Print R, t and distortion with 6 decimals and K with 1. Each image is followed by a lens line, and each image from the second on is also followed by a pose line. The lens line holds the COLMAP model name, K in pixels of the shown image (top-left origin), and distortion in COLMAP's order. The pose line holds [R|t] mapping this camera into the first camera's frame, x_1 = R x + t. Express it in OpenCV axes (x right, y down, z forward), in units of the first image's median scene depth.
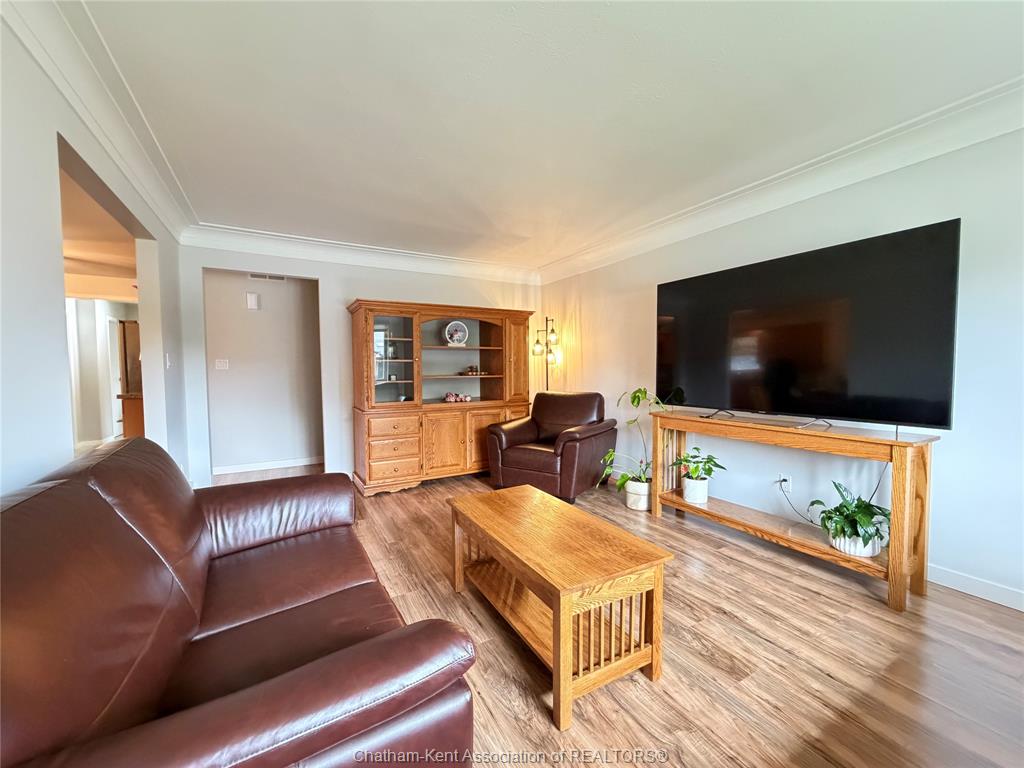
lens RADIAL K [[408.4, 0, 512.0], [0, 408.4, 384.0], [0, 0, 1]] dist [0.000036, 0.000256]
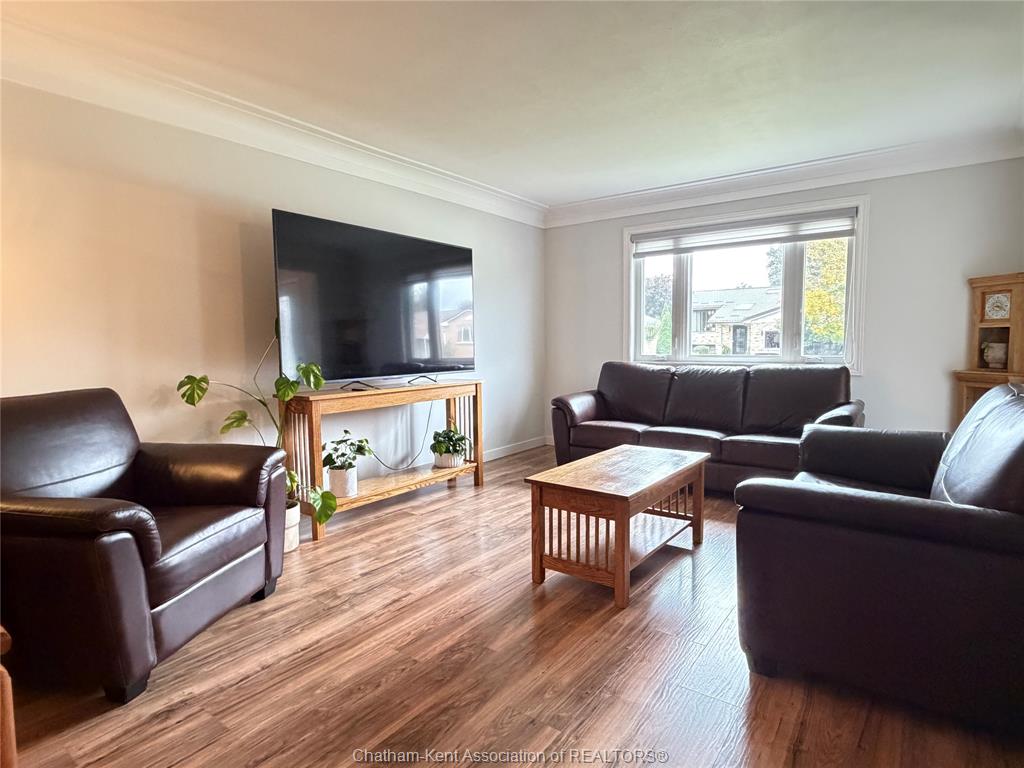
lens RADIAL K [[568.8, 0, 512.0], [0, 568.8, 384.0], [0, 0, 1]] dist [0.004187, 0.000931]
pose [[-0.419635, -0.049227, 0.906357, -0.797555], [0.059252, 0.994913, 0.081470, -0.011739], [-0.905757, 0.087891, -0.414583, 1.268529]]
